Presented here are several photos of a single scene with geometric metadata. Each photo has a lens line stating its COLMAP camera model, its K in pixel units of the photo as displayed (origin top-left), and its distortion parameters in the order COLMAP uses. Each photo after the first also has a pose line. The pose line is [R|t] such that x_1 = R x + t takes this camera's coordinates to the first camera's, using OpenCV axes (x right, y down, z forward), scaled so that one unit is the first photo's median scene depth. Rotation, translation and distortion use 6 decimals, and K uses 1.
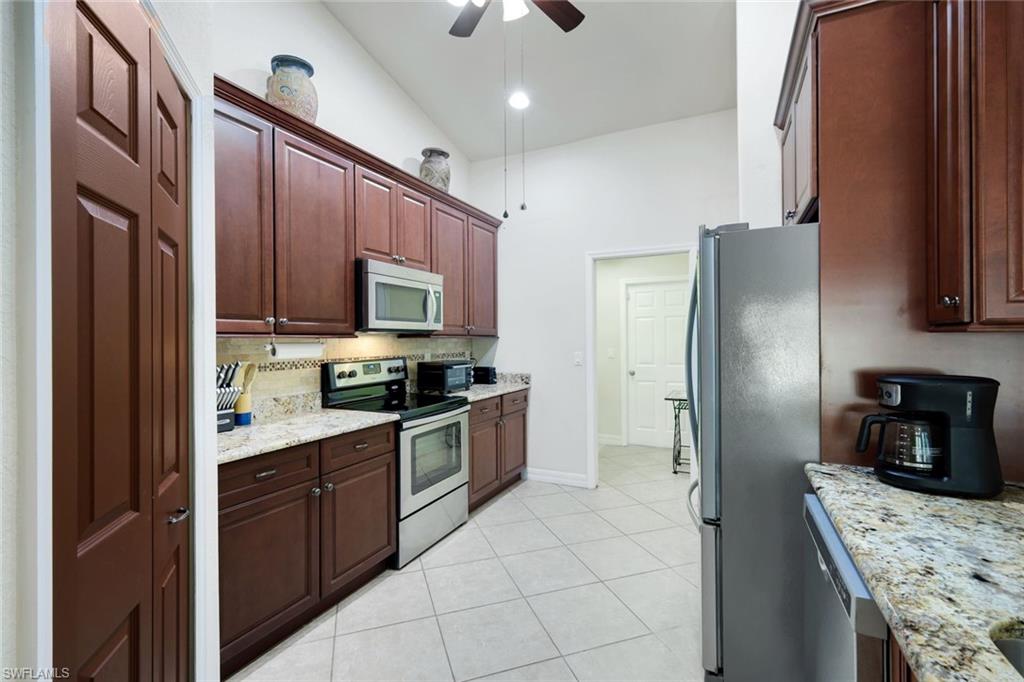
lens RADIAL K [[441.3, 0, 511.5], [0, 441.3, 340.1], [0, 0, 1]] dist [0.001760, 0.000314]
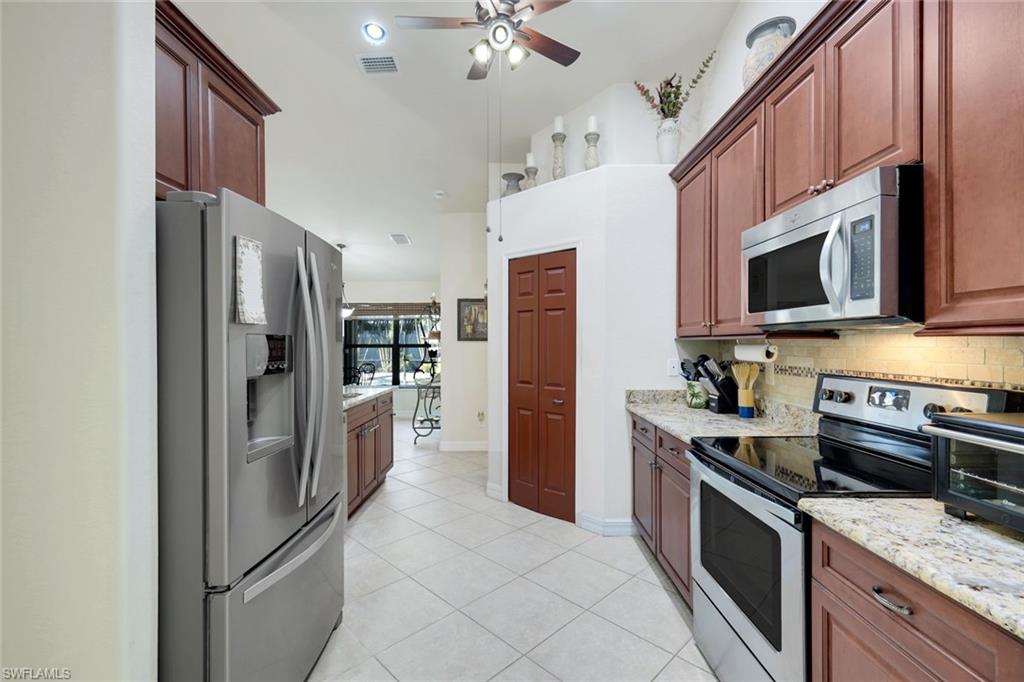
lens RADIAL K [[441.3, 0, 510.7], [0, 441.3, 342.2], [0, 0, 1]] dist [0.001760, 0.000314]
pose [[-0.895824, 0.006821, -0.444358, 0.314961], [0.006008, 0.999977, 0.003237, -0.003637], [0.444369, 0.000230, -0.895844, 1.313050]]
